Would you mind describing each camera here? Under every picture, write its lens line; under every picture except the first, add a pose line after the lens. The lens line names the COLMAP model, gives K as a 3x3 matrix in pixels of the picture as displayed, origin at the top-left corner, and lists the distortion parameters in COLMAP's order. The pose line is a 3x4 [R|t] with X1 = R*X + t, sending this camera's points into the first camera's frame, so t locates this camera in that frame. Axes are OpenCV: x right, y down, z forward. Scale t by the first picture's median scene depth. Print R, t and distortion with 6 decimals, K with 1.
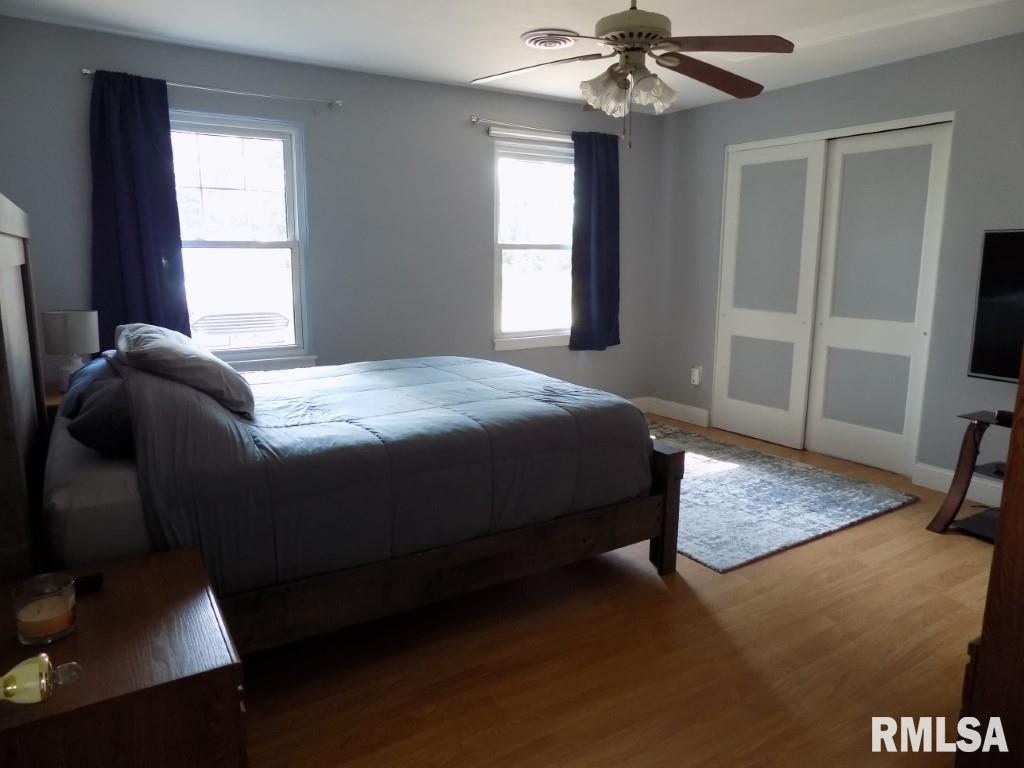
lens RADIAL K [[682.1, 0, 508.7], [0, 682.1, 381.3], [0, 0, 1]] dist [-0.059523, 0.038310]
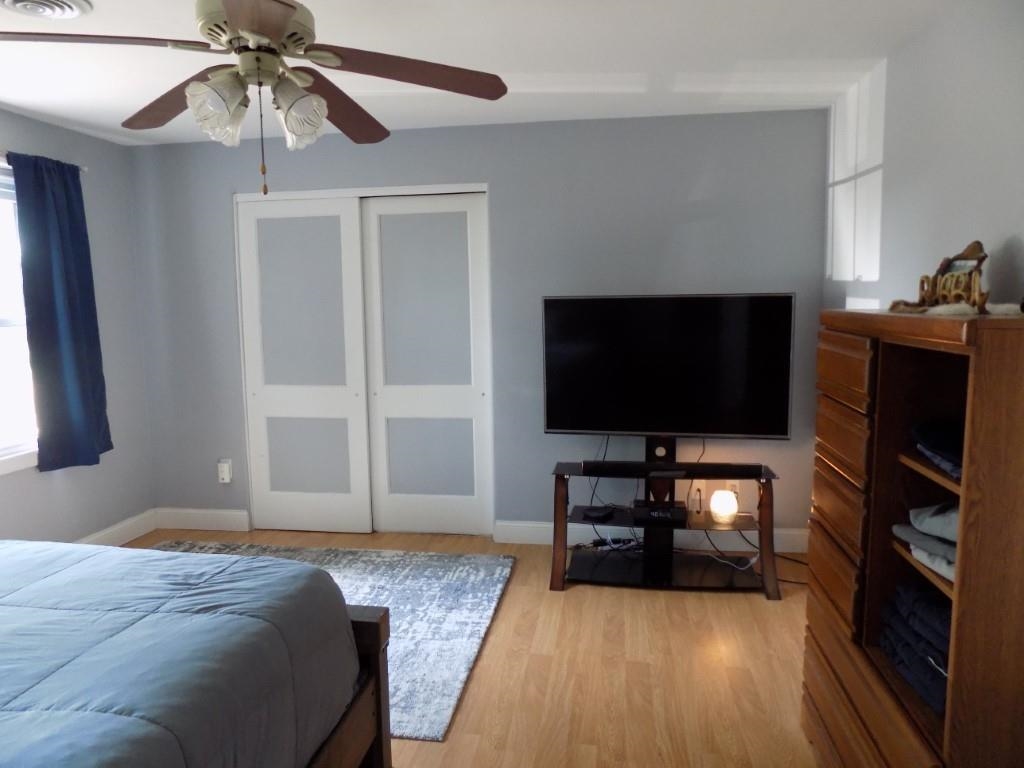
lens RADIAL K [[682.1, 0, 512.6], [0, 682.1, 384.6], [0, 0, 1]] dist [-0.059523, 0.038310]
pose [[0.656048, -0.106435, 0.747176, -0.119275], [0.156429, 0.987684, 0.003345, -0.080395], [-0.738330, 0.114686, 0.664617, 0.269123]]
